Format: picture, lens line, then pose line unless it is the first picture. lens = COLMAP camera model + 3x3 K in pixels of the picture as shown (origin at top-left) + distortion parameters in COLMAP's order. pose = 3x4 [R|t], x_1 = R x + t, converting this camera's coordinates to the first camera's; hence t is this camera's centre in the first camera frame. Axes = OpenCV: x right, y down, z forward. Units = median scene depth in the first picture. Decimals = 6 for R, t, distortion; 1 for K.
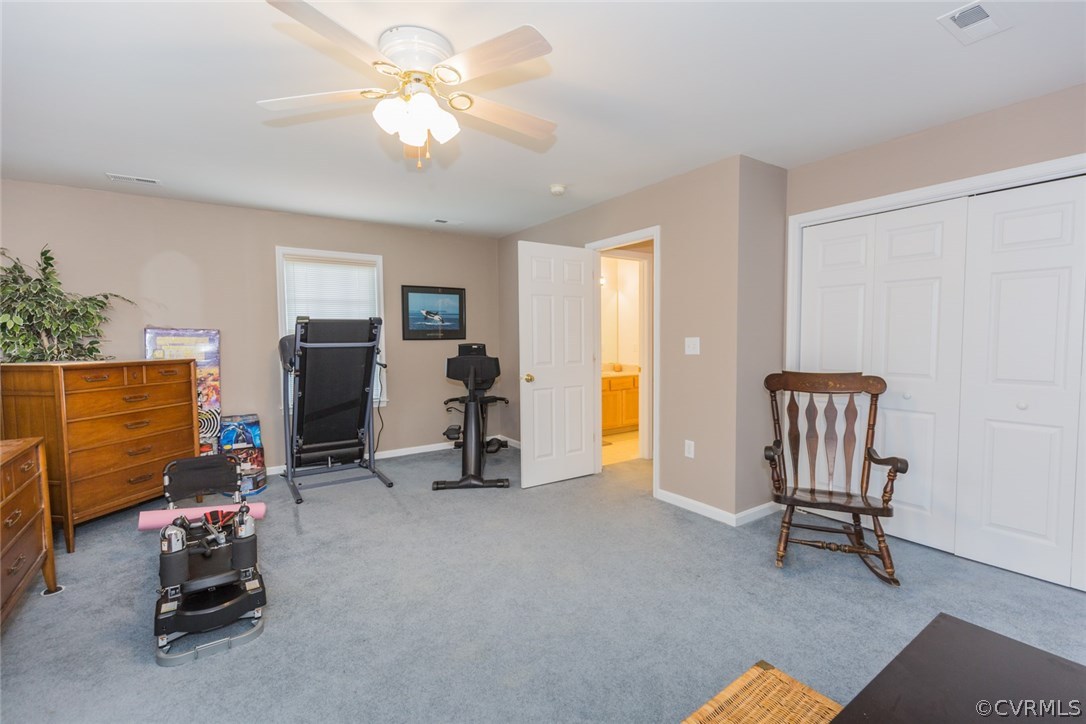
lens RADIAL K [[484.1, 0, 549.8], [0, 484.1, 364.7], [0, 0, 1]] dist [0.003815, -0.001174]
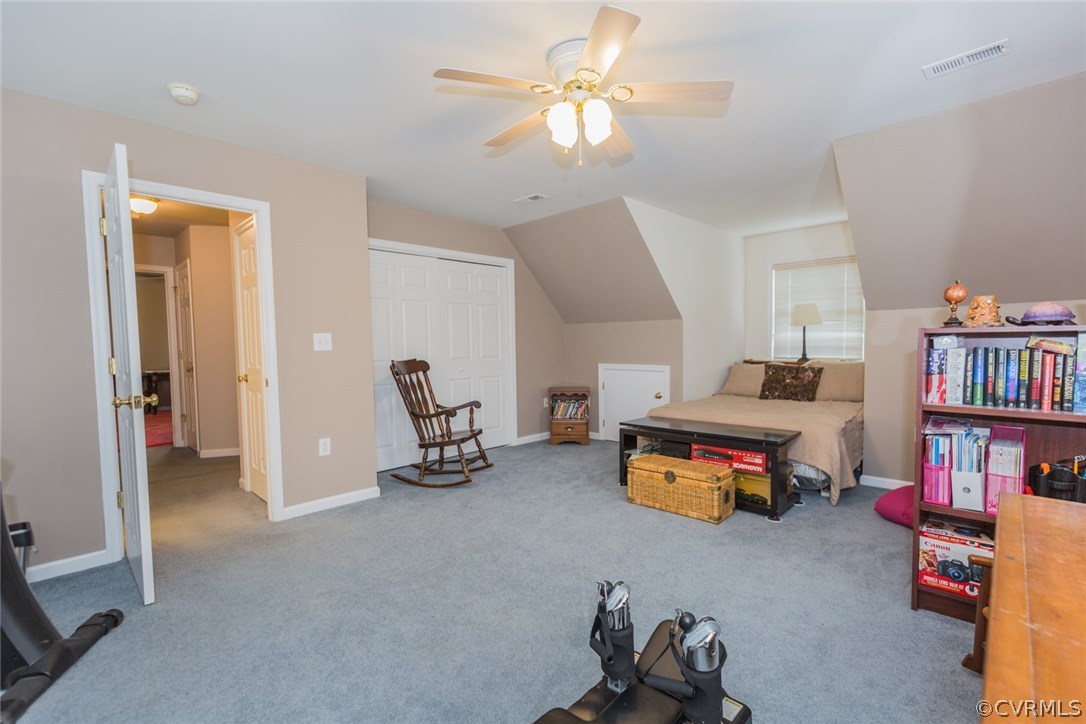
lens RADIAL K [[484.1, 0, 549.8], [0, 484.1, 364.7], [0, 0, 1]] dist [0.003815, -0.001174]
pose [[-0.203392, -0.064402, 0.976977, -0.771641], [0.045166, 0.996155, 0.075069, -0.045660], [-0.978055, 0.059395, -0.199701, 0.757204]]
